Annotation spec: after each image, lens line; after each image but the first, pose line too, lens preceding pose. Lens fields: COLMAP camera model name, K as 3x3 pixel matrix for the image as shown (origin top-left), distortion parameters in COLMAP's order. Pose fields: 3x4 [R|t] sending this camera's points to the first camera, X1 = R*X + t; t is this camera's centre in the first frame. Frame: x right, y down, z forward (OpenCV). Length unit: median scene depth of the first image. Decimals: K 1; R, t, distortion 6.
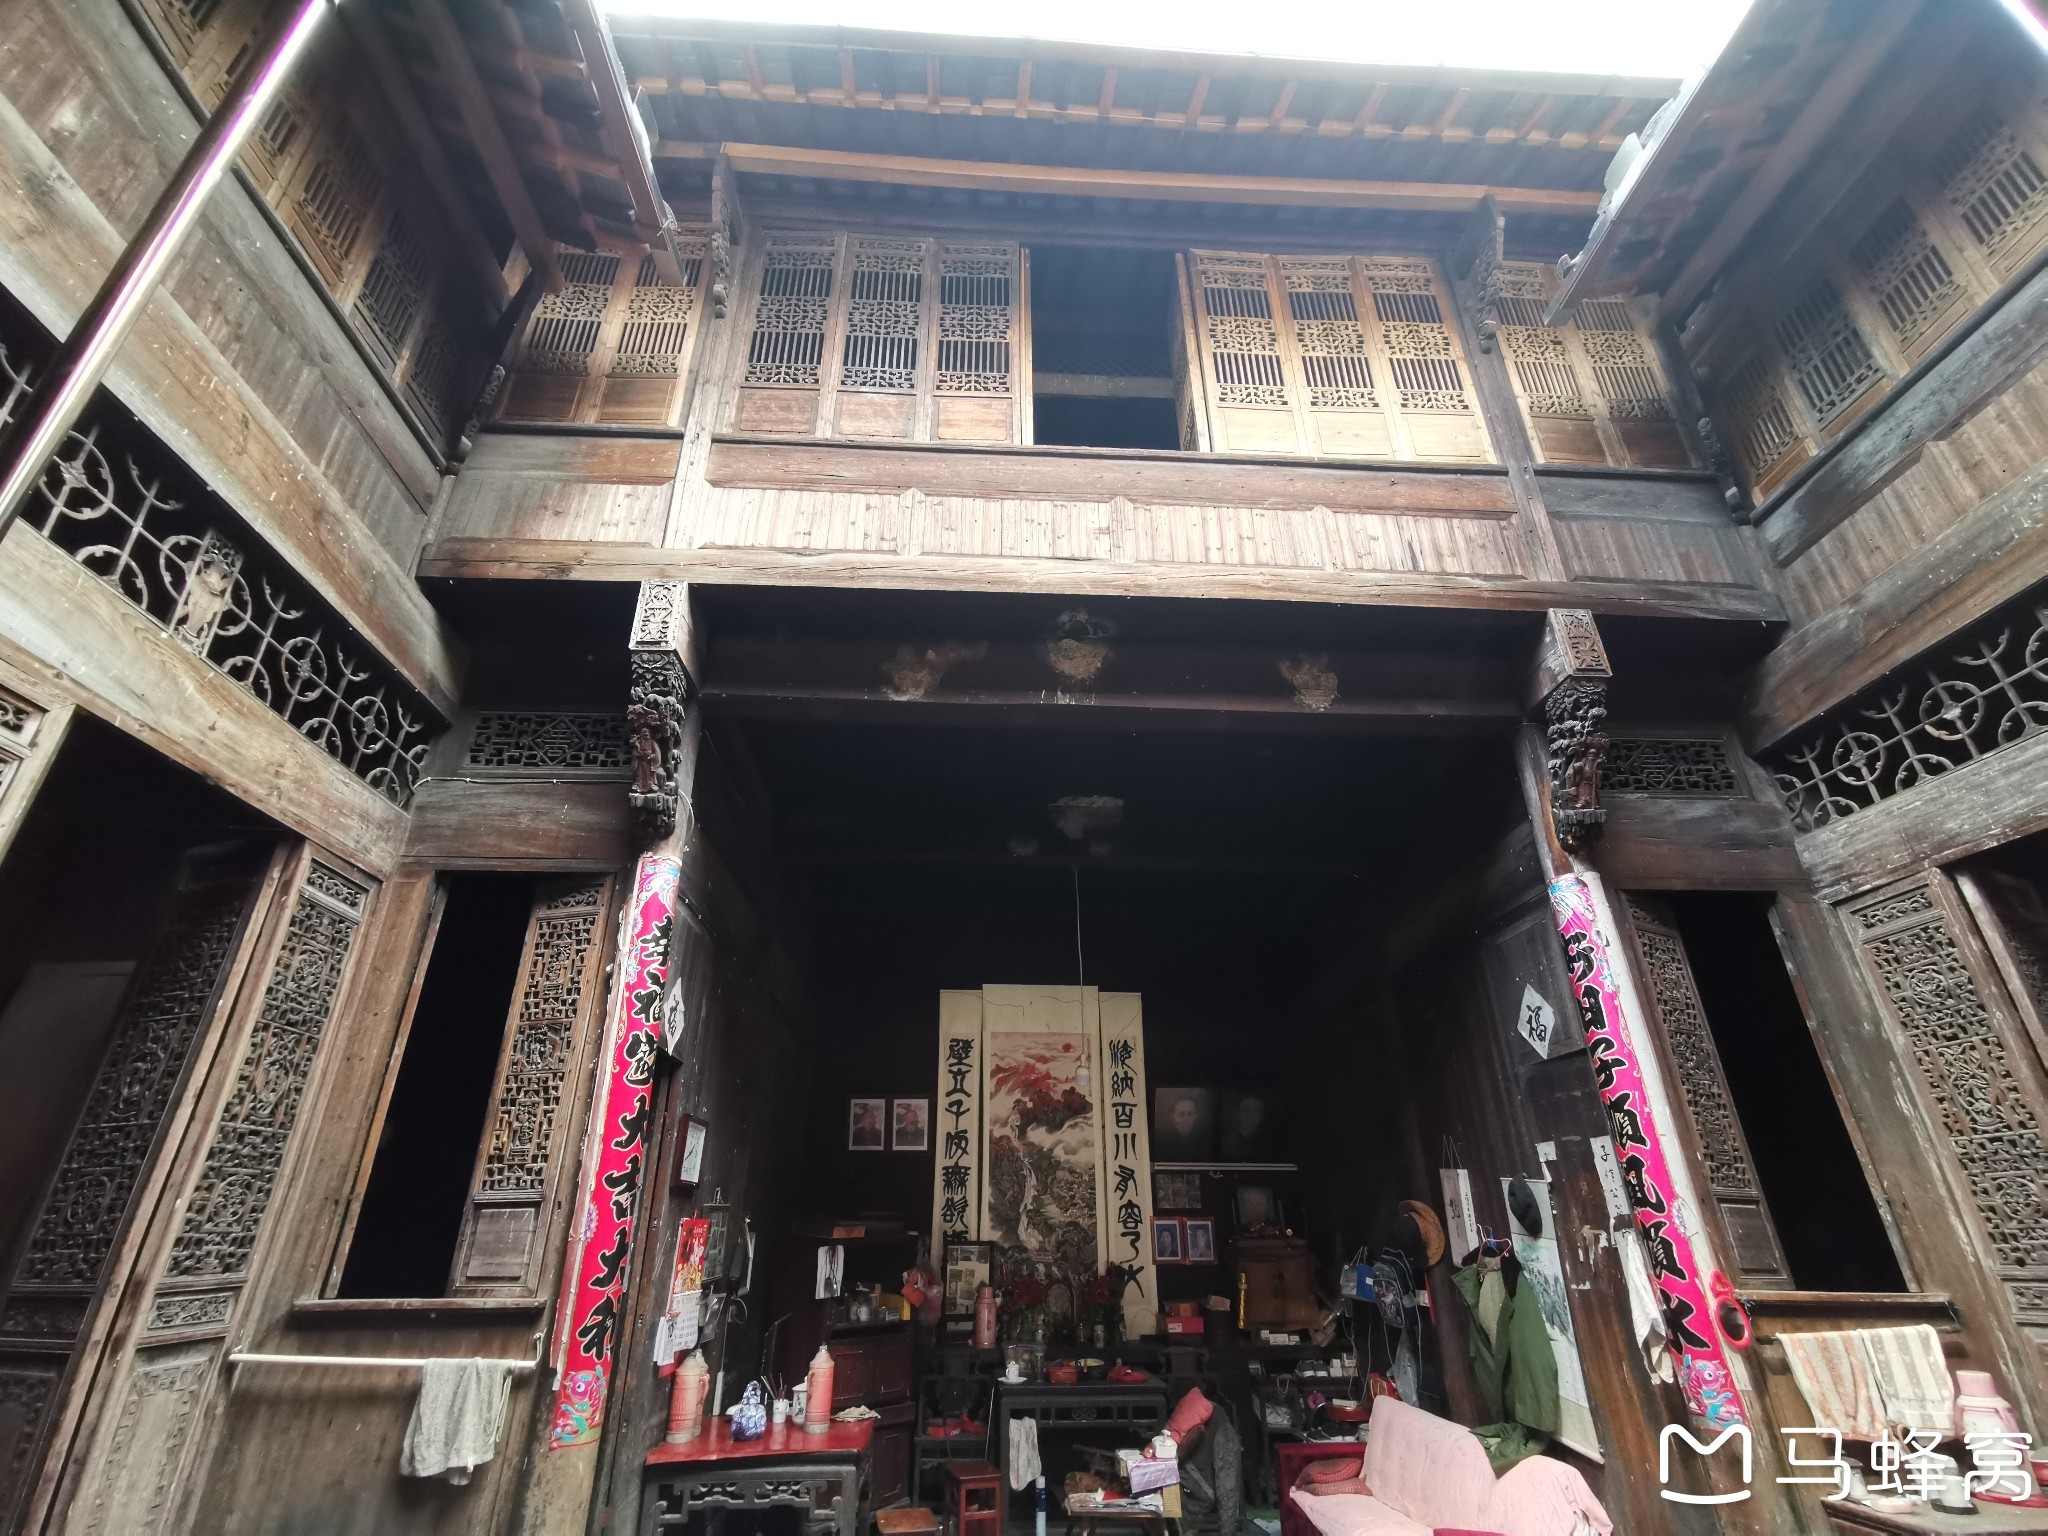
lens RADIAL K [[943.4, 0, 1029.3], [0, 943.4, 767.1], [0, 0, 1]] dist [0.003023, 0.000862]
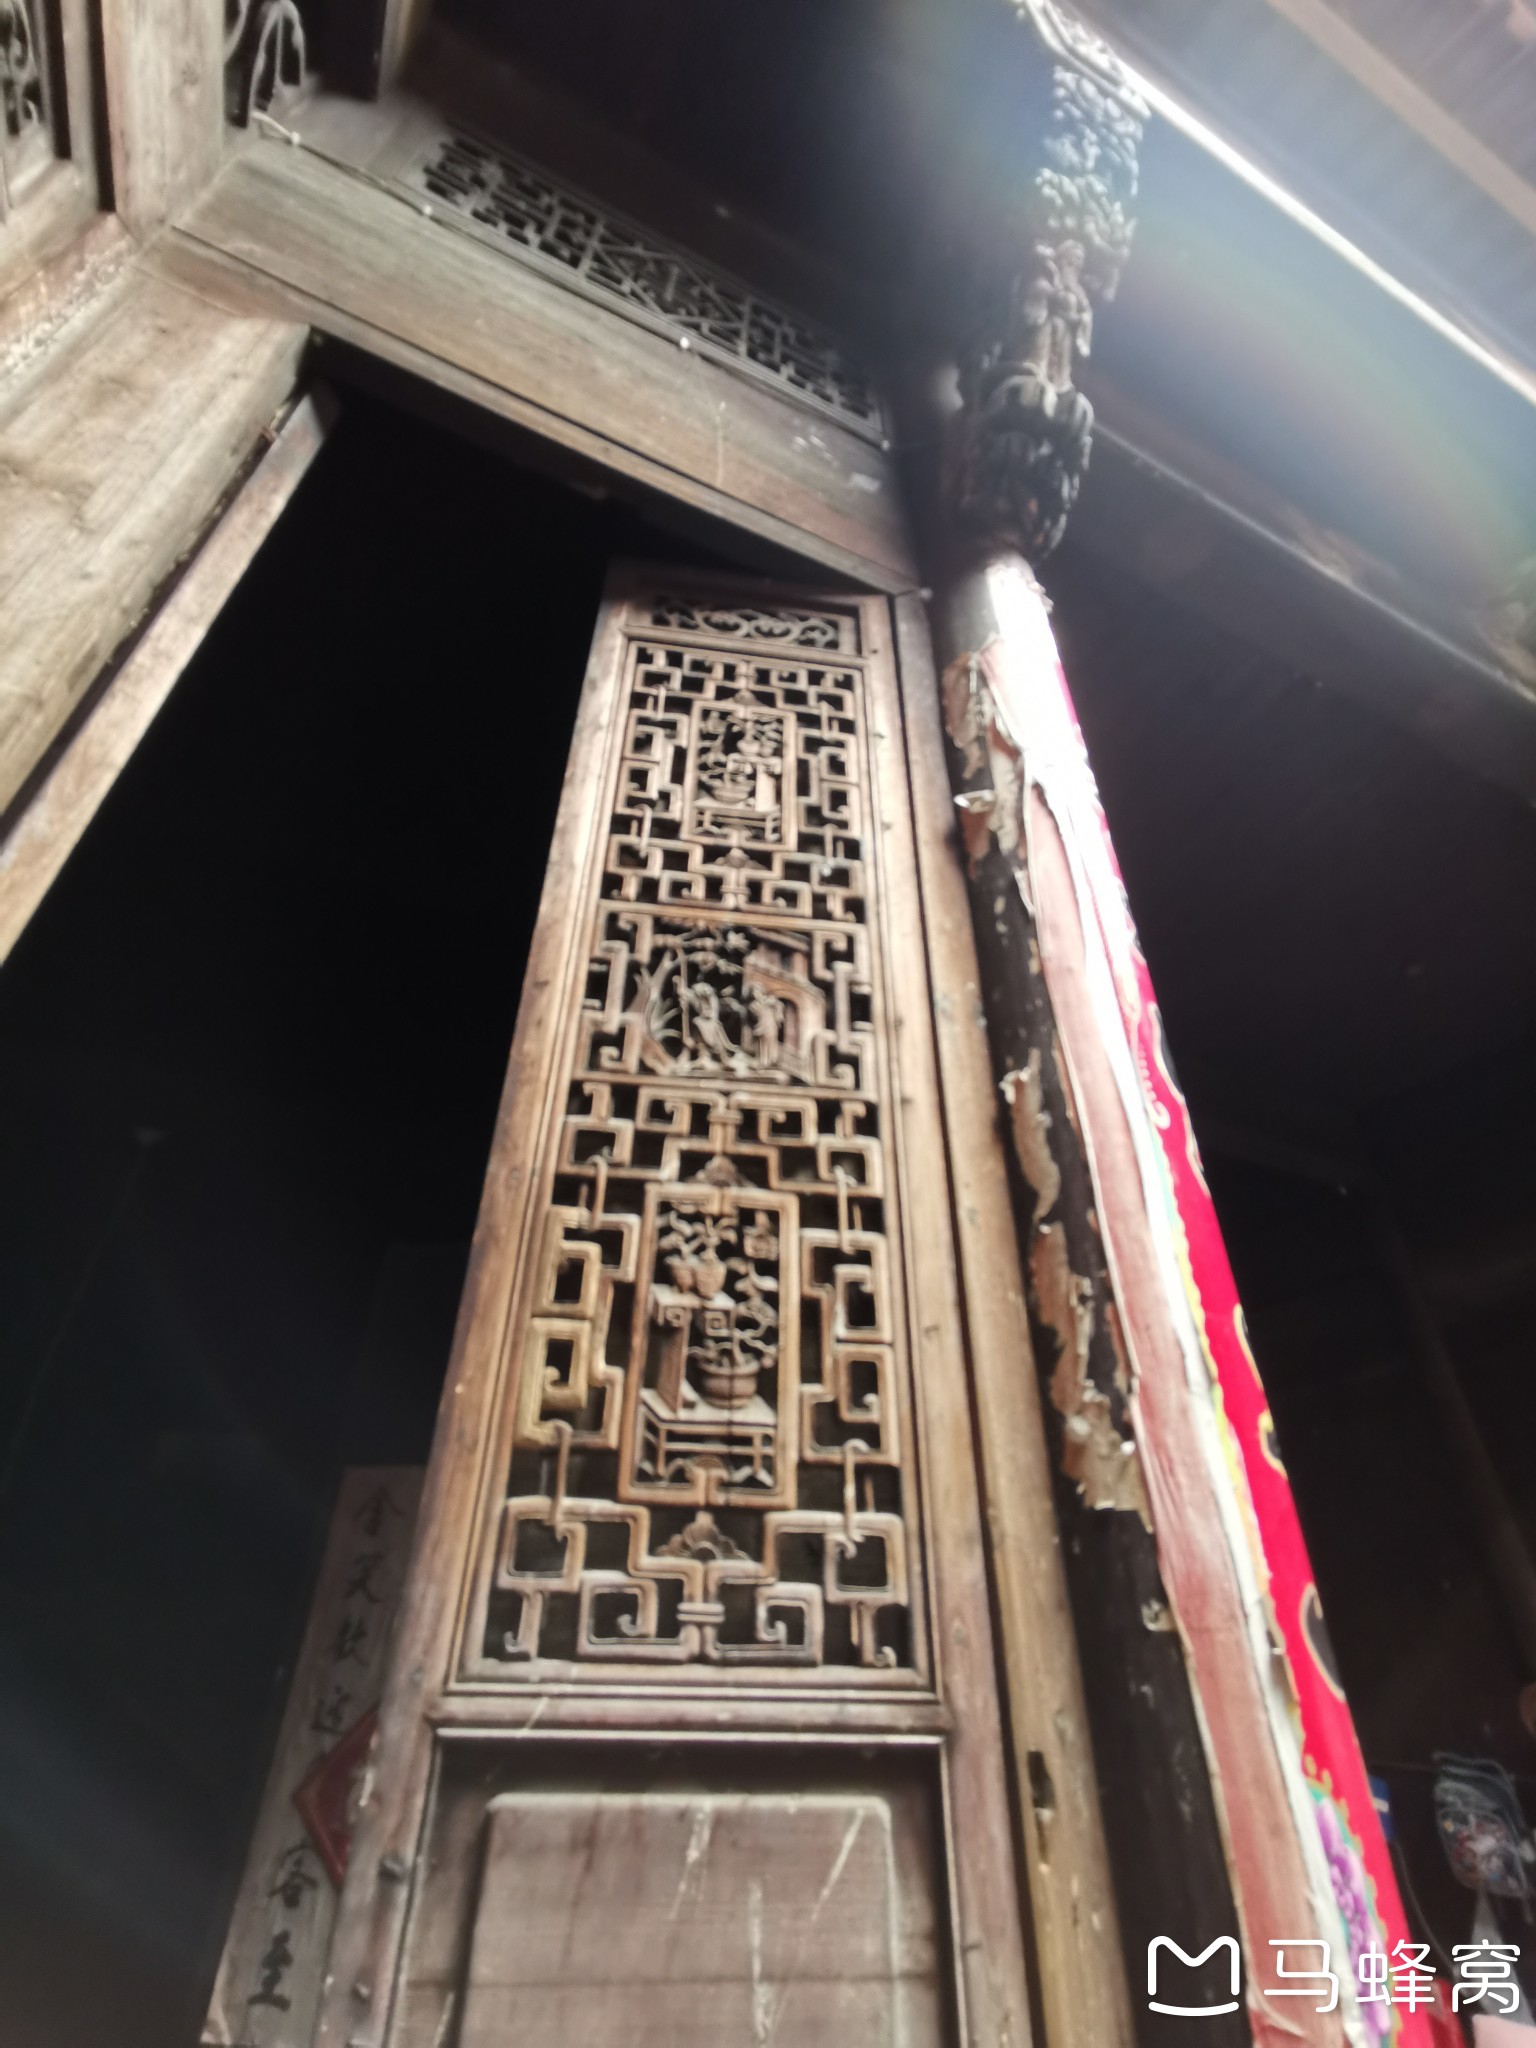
lens RADIAL K [[943.4, 0, 756.6], [0, 943.4, 1017.9], [0, 0, 1]] dist [0.003023, 0.000862]
pose [[0.931961, 0.229811, 0.280420, -0.602828], [-0.187901, 0.967624, -0.168514, 0.355464], [-0.310067, 0.104357, 0.944970, 0.810389]]
